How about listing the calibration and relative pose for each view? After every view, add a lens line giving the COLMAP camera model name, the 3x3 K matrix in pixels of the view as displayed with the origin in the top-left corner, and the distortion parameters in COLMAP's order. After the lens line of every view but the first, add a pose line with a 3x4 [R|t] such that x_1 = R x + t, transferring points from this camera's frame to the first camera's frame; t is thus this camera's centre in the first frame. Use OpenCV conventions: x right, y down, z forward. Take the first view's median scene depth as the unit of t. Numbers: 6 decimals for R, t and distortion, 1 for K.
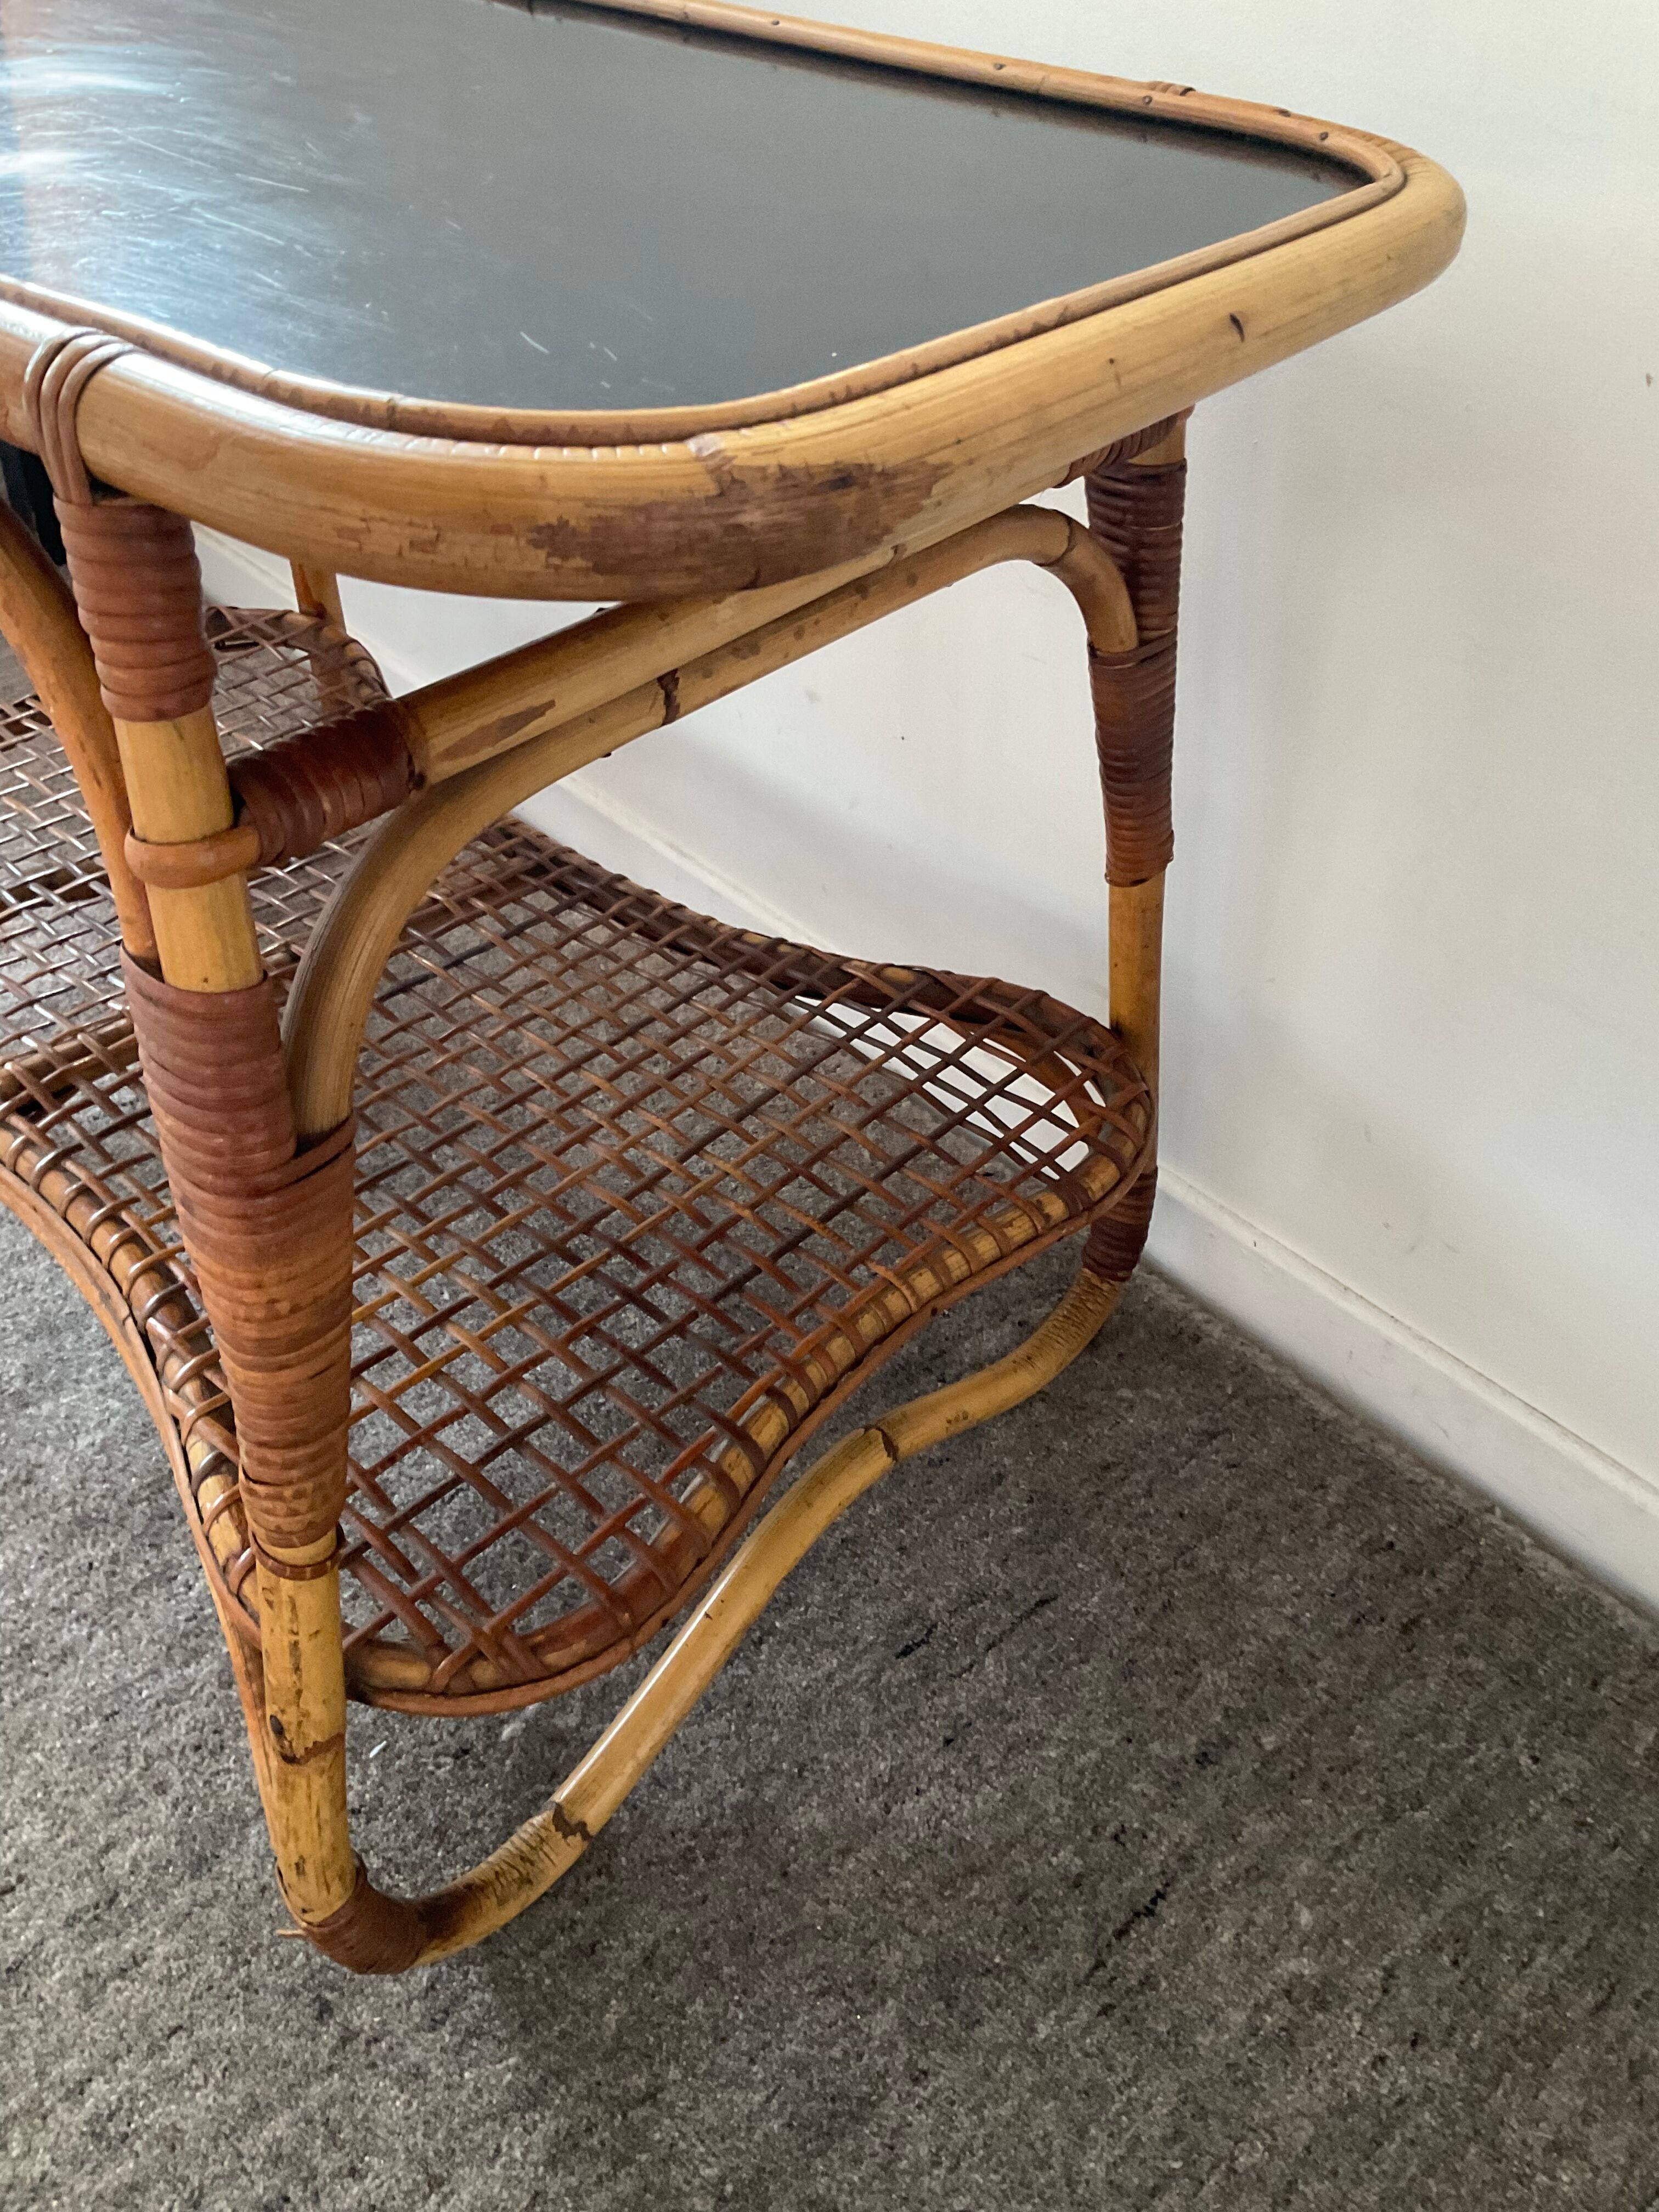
lens RADIAL K [[1816.0, 0, 829.5], [0, 1816.0, 1106.0], [0, 0, 1]] dist [0.096507, -0.182813]
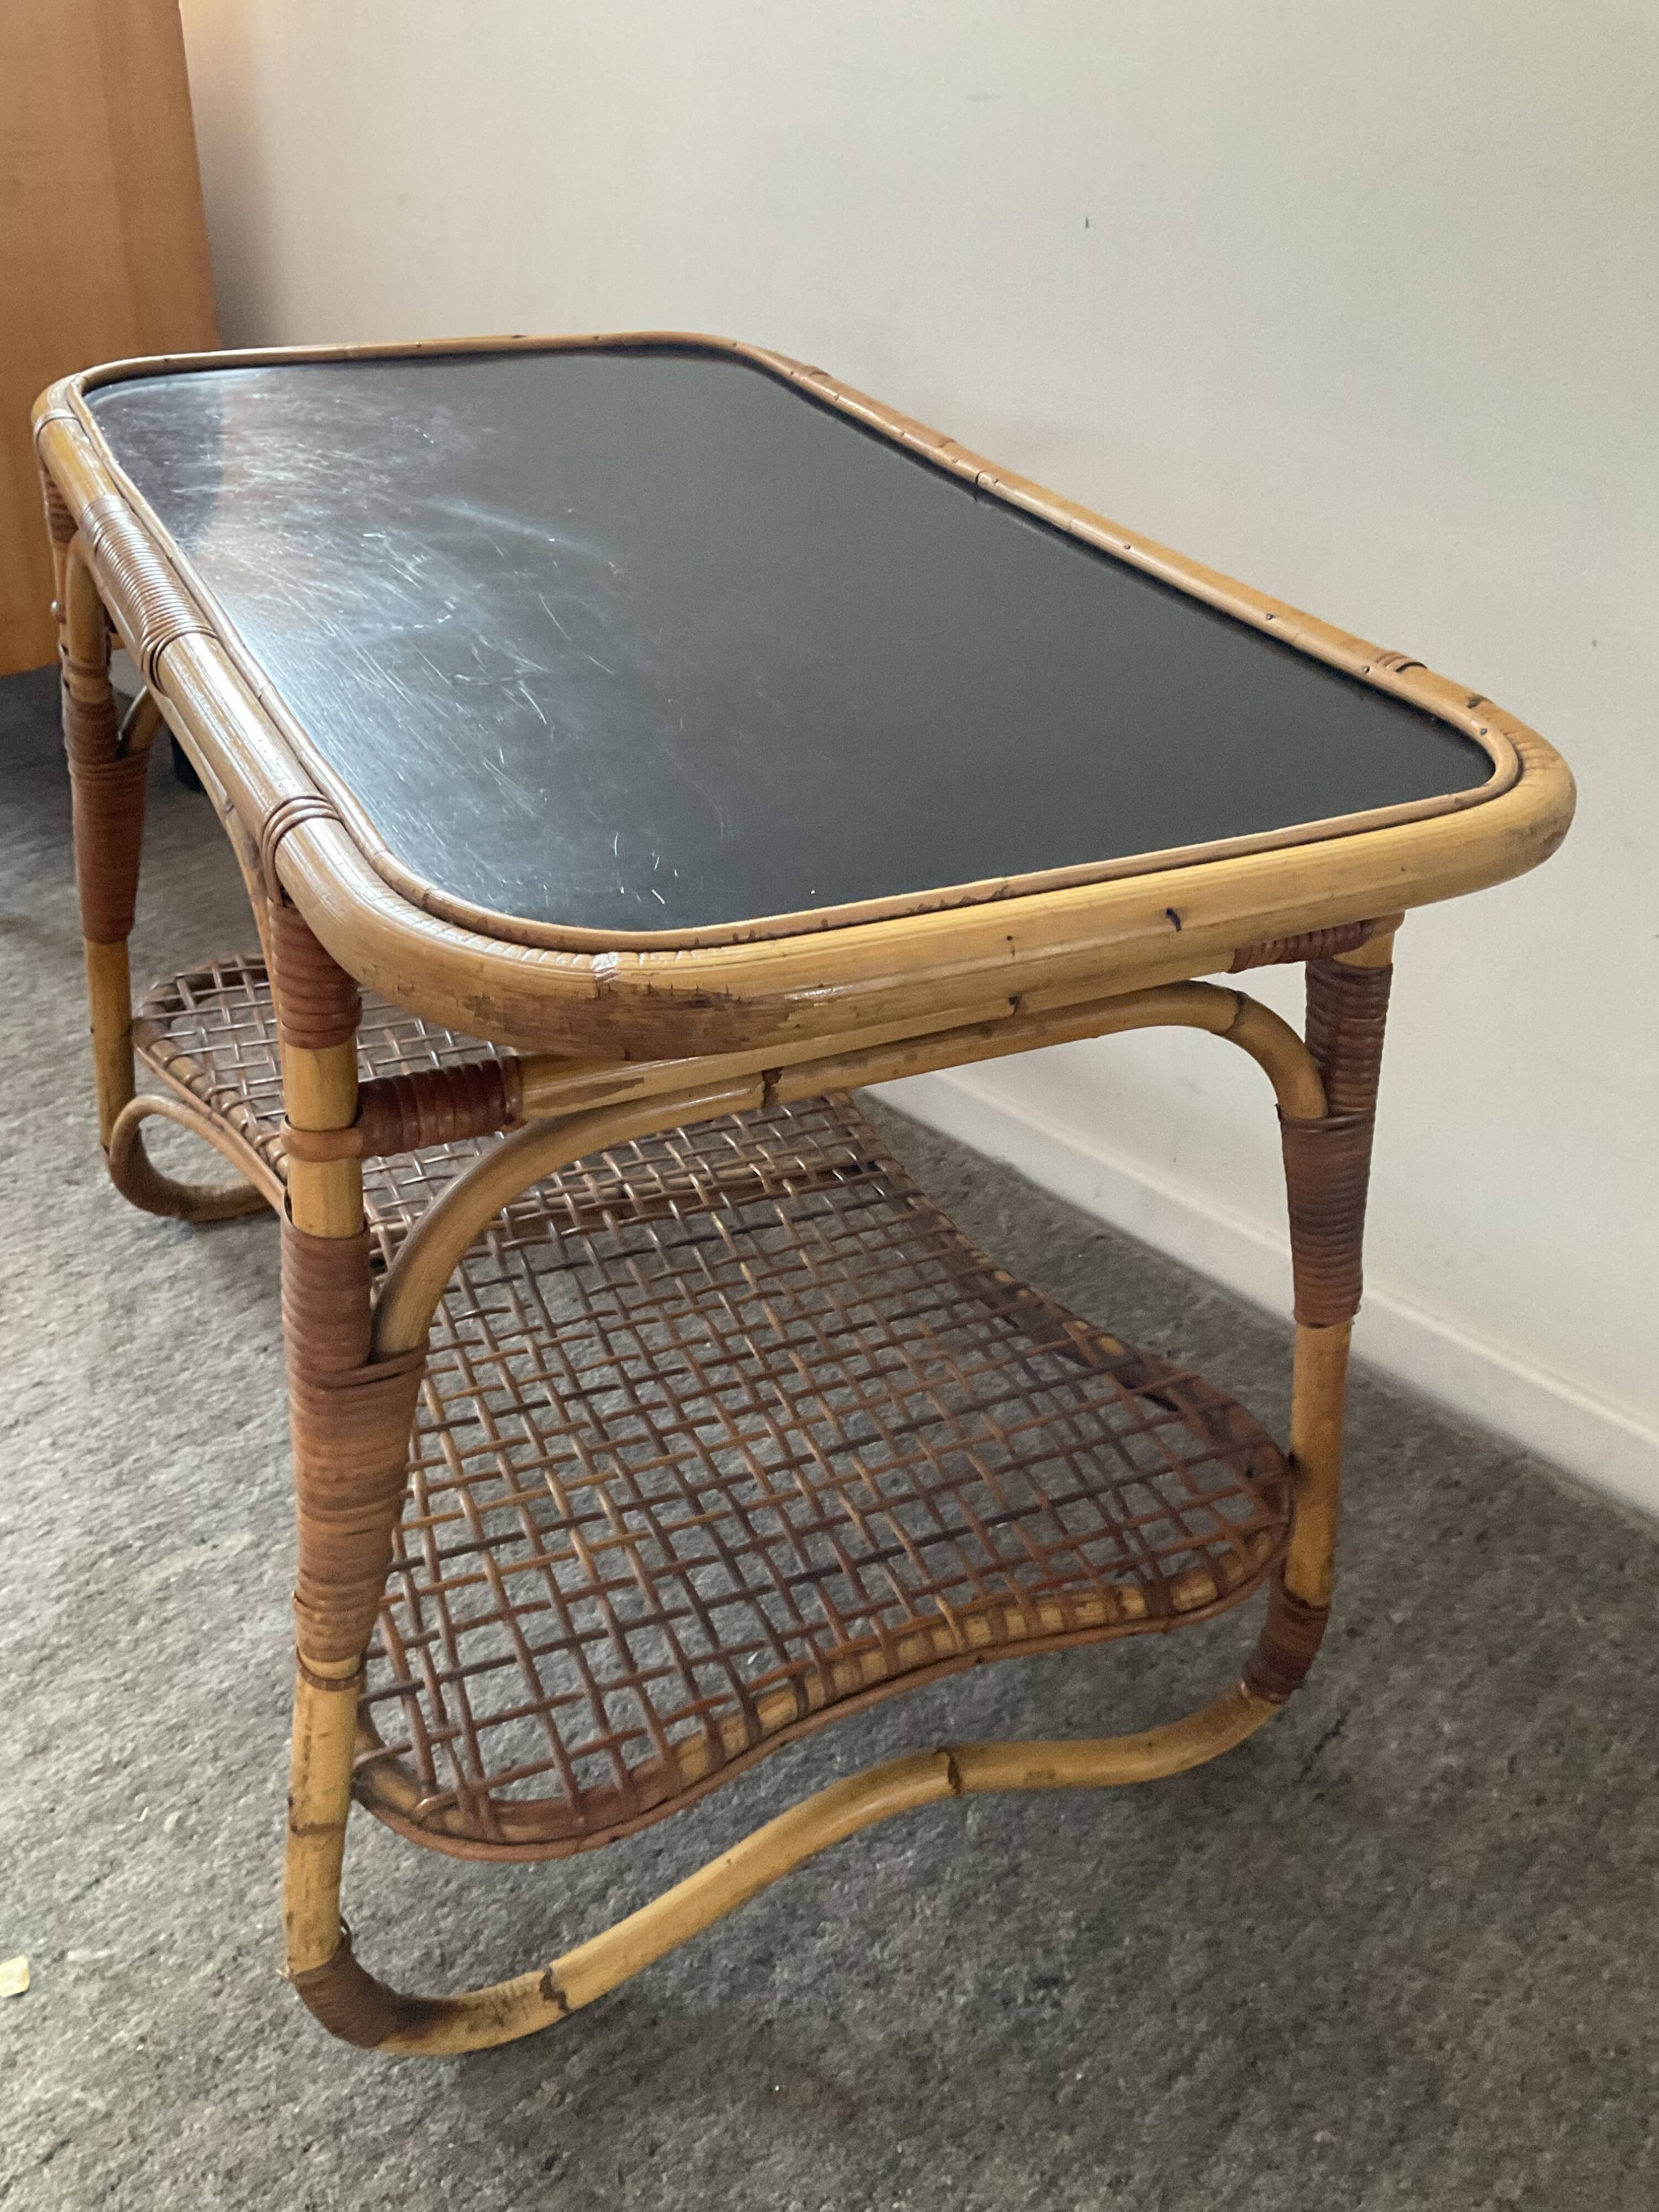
lens RADIAL K [[1816.0, 0, 829.5], [0, 1816.0, 1106.0], [0, 0, 1]] dist [0.096507, -0.182813]
pose [[0.901311, 0.230138, -0.366982, 0.364028], [-0.275054, 0.958544, -0.074424, -0.118209], [0.334640, 0.168019, 0.927246, -0.118290]]
